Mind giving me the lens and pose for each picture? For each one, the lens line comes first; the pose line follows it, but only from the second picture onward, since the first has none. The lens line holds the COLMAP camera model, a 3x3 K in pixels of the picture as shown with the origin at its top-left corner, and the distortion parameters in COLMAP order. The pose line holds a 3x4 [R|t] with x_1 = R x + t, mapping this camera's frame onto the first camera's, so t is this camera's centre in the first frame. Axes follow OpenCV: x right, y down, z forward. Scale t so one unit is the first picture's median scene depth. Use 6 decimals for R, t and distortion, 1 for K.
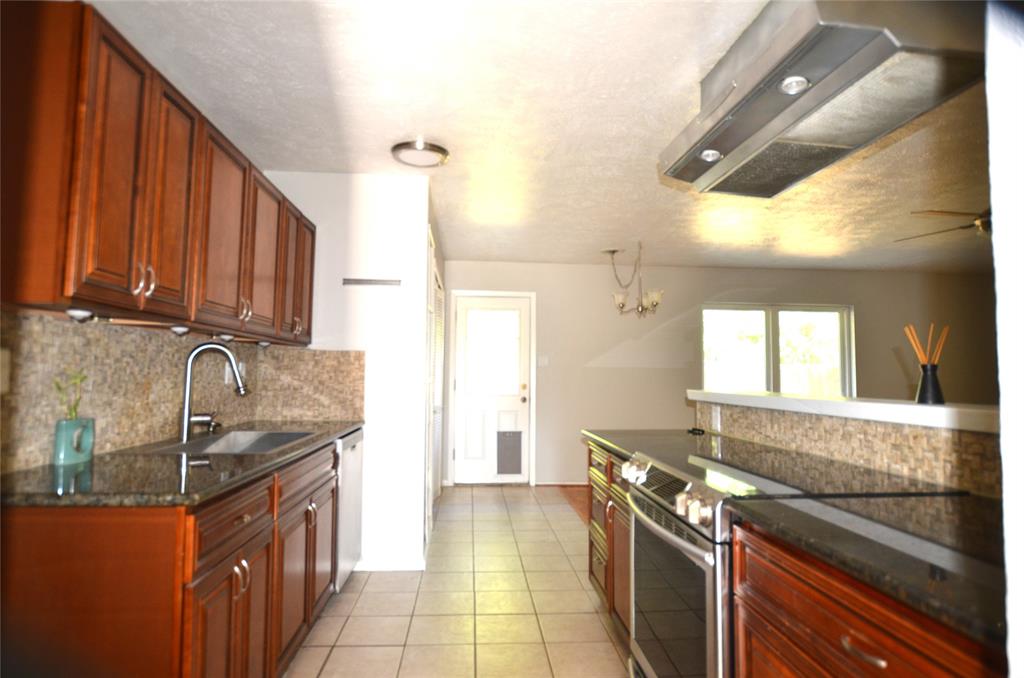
lens RADIAL K [[561.5, 0, 513.4], [0, 561.5, 338.9], [0, 0, 1]] dist [-0.000870, 0.000015]
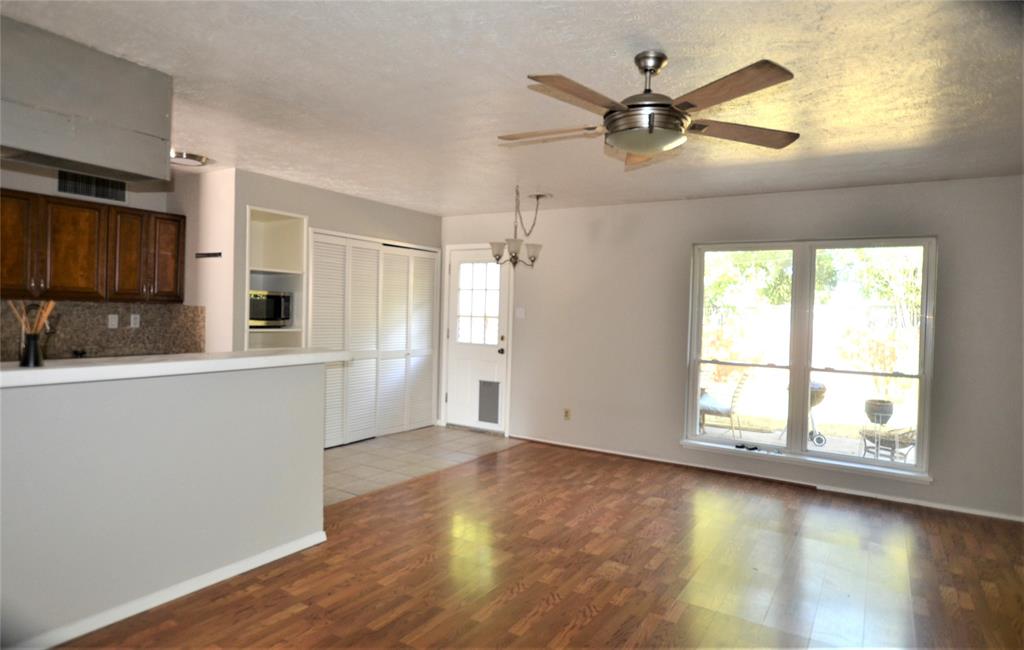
lens RADIAL K [[591.8, 0, 511.6], [0, 591.8, 323.2], [0, 0, 1]] dist [-0.005555, -0.000387]
pose [[0.798278, 0.028528, -0.601613, 0.673826], [0.016285, 0.997490, 0.068909, -0.014247], [0.602069, -0.064805, 0.795810, 0.175157]]
